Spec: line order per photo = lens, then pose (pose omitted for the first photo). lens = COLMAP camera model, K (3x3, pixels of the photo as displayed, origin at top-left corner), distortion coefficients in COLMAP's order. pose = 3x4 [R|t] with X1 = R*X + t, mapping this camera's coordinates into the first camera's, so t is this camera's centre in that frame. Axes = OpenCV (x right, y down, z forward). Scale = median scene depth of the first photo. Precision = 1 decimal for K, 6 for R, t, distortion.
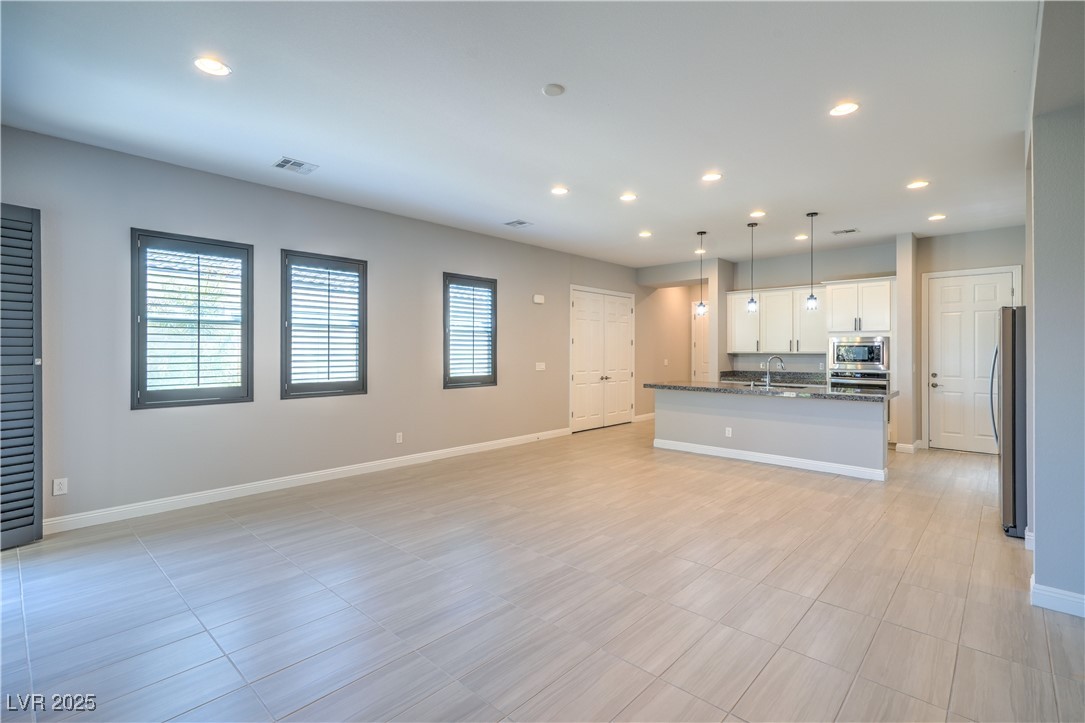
lens RADIAL K [[502.4, 0, 545.8], [0, 502.4, 348.9], [0, 0, 1]] dist [0.010869, 0.000059]
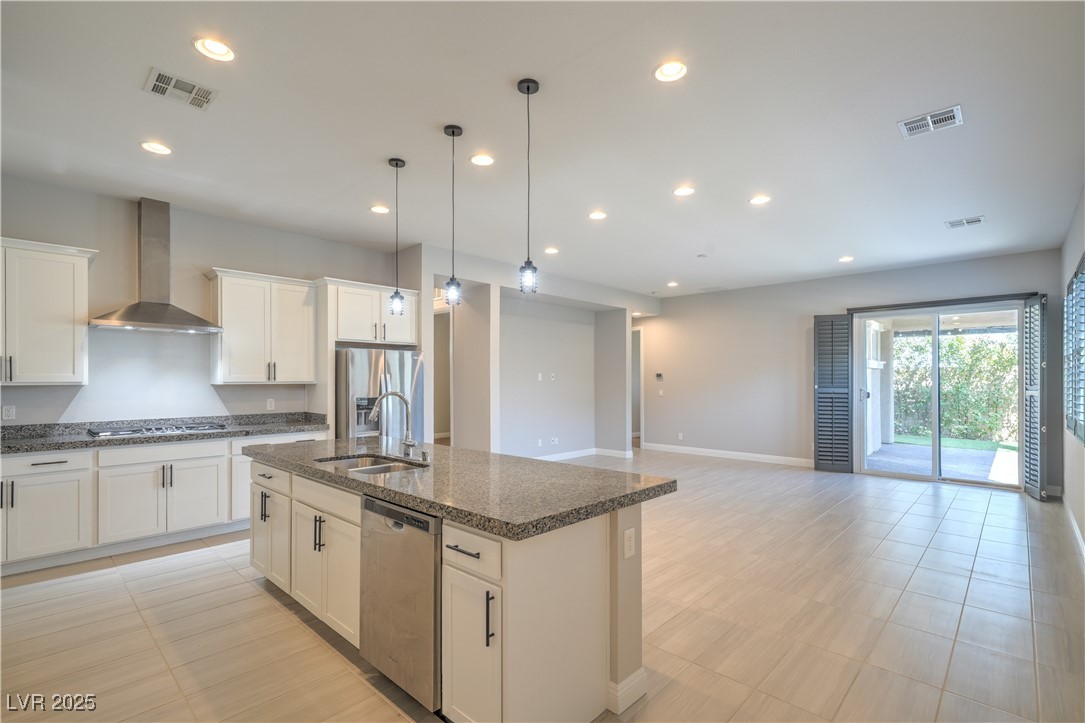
lens RADIAL K [[500.5, 0, 541.9], [0, 500.5, 379.1], [0, 0, 1]] dist [0.000308, 0.000002]
pose [[-0.999847, -0.002724, 0.017272, 0.358273], [-0.002804, 0.999986, -0.004587, 0.004269], [-0.017259, -0.004635, -0.999840, 1.716573]]
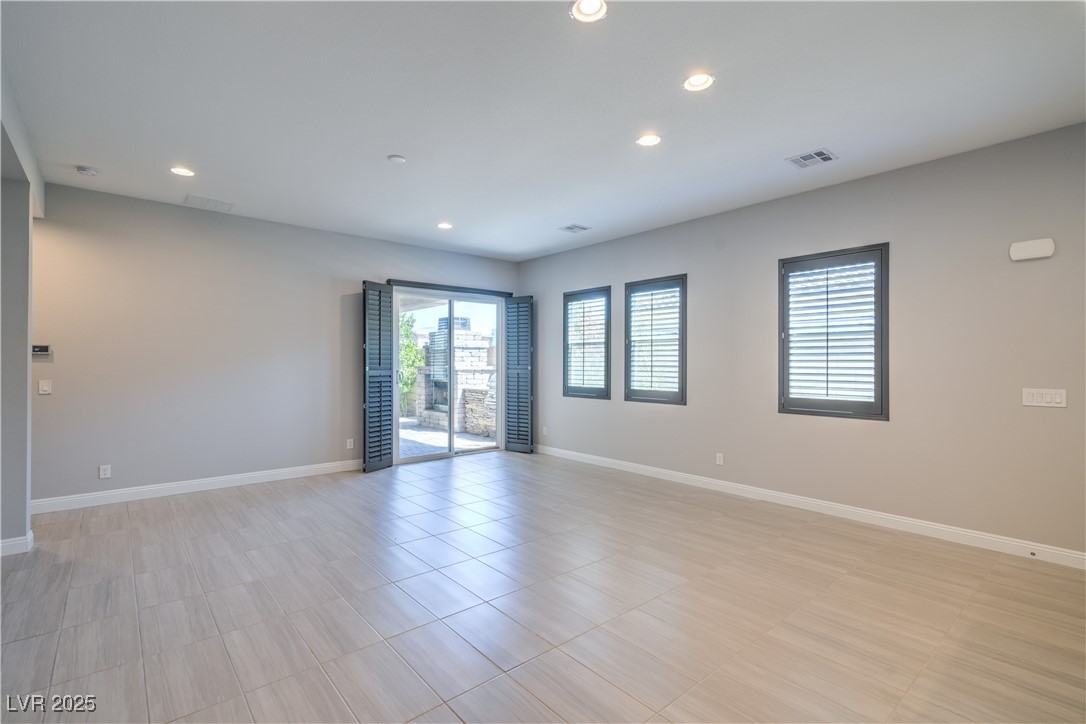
lens RADIAL K [[501.6, 0, 543.0], [0, 501.6, 362.0], [0, 0, 1]] dist [0.003786, 0.000412]
pose [[-0.120341, -0.005319, -0.992718, 0.689126], [0.000739, 0.999985, -0.005447, 0.007857], [0.992732, -0.001390, -0.120336, 0.851877]]
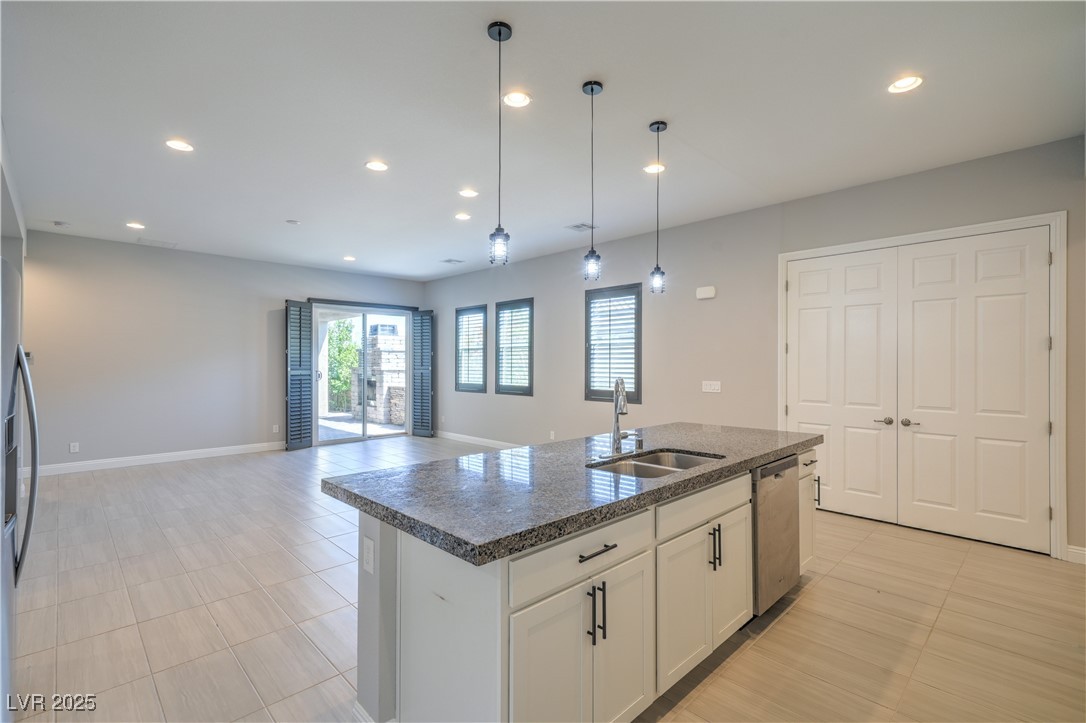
lens RADIAL K [[496.0, 0, 543.0], [0, 496.0, 361.5], [0, 0, 1]] dist [0.002099, 0.000349]
pose [[-0.055768, -0.007401, -0.998416, 0.985617], [0.001677, 0.999970, -0.007506, 0.006470], [0.998442, -0.002092, -0.055754, 1.122576]]
